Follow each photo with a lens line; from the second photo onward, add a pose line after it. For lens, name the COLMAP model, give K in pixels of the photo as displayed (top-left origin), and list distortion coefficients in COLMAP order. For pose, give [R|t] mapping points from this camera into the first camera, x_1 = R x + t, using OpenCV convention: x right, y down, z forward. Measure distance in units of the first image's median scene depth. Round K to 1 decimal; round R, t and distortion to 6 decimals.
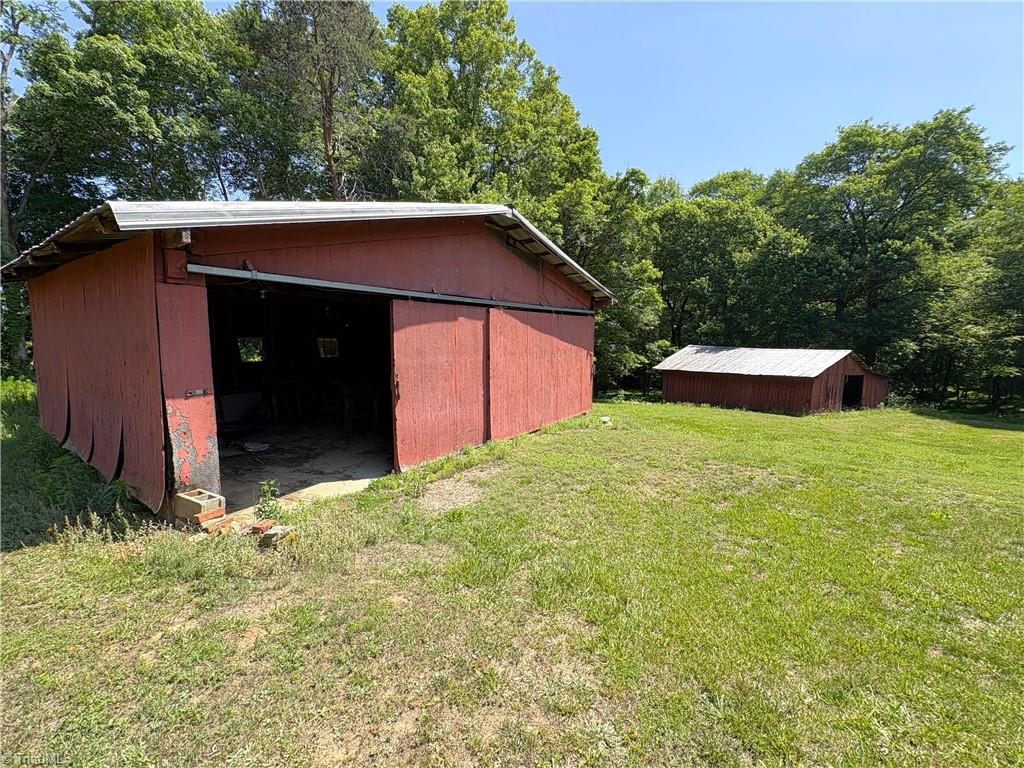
lens RADIAL K [[408.0, 0, 512.0], [0, 408.0, 384.0], [0, 0, 1]] dist [-0.000055, -0.000091]
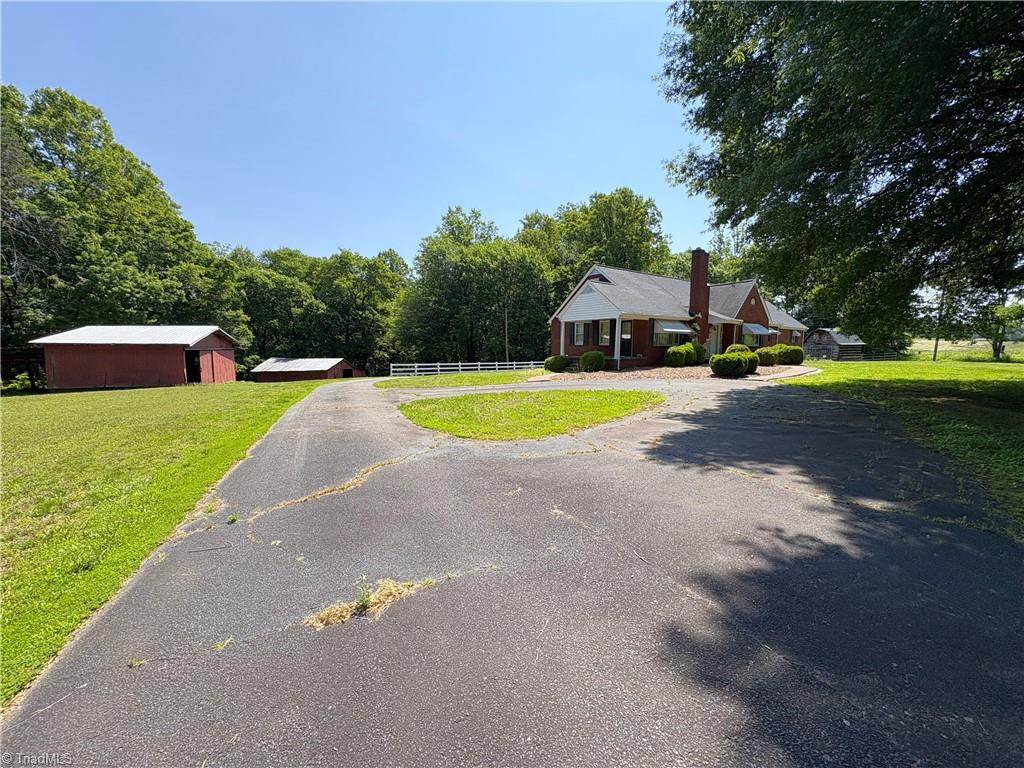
lens RADIAL K [[408.0, 0, 512.0], [0, 408.0, 384.0], [0, 0, 1]] dist [-0.000055, -0.000091]
pose [[0.596331, -0.075815, 0.799151, -0.397634], [0.097046, 0.995037, 0.021982, 0.087339], [-0.796851, 0.064445, 0.600729, -0.968688]]
